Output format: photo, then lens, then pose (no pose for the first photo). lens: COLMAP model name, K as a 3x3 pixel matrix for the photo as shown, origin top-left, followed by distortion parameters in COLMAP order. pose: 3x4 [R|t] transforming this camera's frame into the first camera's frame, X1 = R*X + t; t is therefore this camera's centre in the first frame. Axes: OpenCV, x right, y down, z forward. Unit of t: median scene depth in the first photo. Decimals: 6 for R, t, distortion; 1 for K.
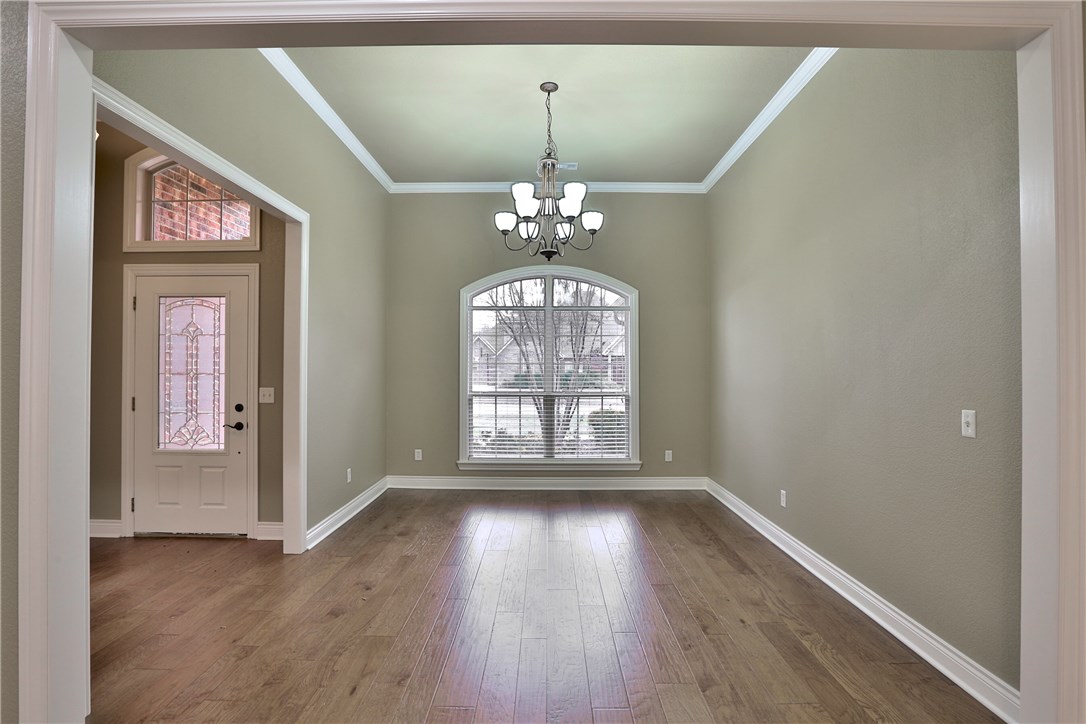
lens RADIAL K [[532.1, 0, 546.1], [0, 532.1, 341.7], [0, 0, 1]] dist [-0.074330, 0.058532]
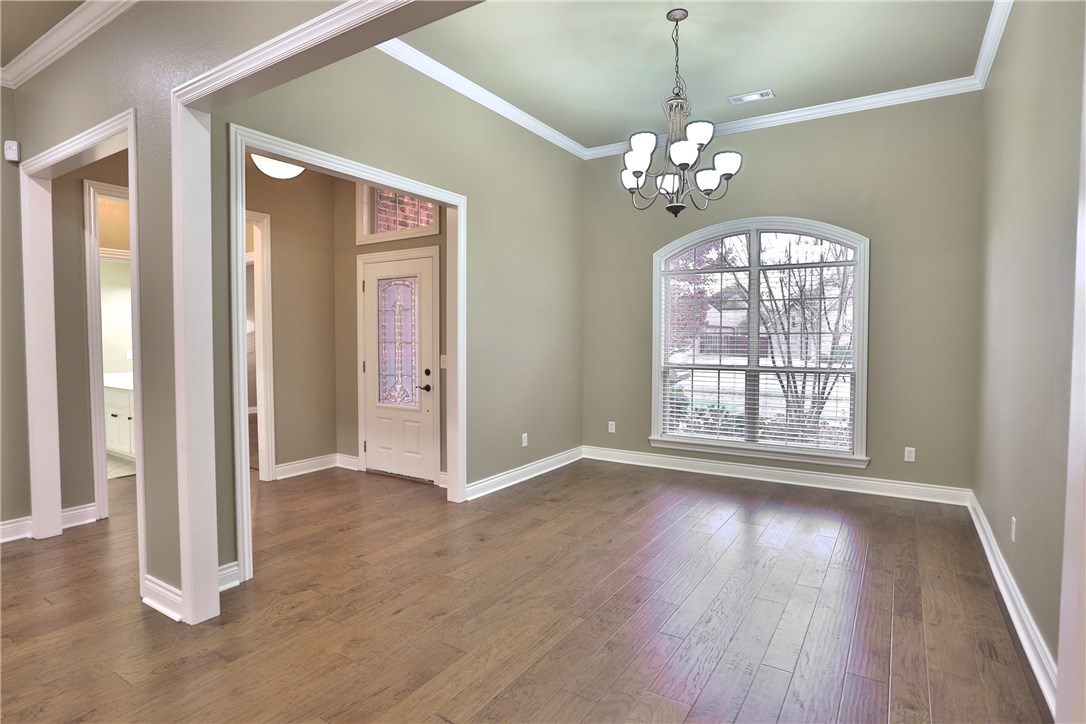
lens RADIAL K [[576.7, 0, 544.7], [0, 576.7, 334.5], [0, 0, 1]] dist [-0.015280, 0.002397]
pose [[0.850932, -0.002830, -0.525268, 0.298515], [0.024181, 0.999136, 0.033790, 0.006168], [0.524719, -0.041455, 0.850266, 0.051263]]
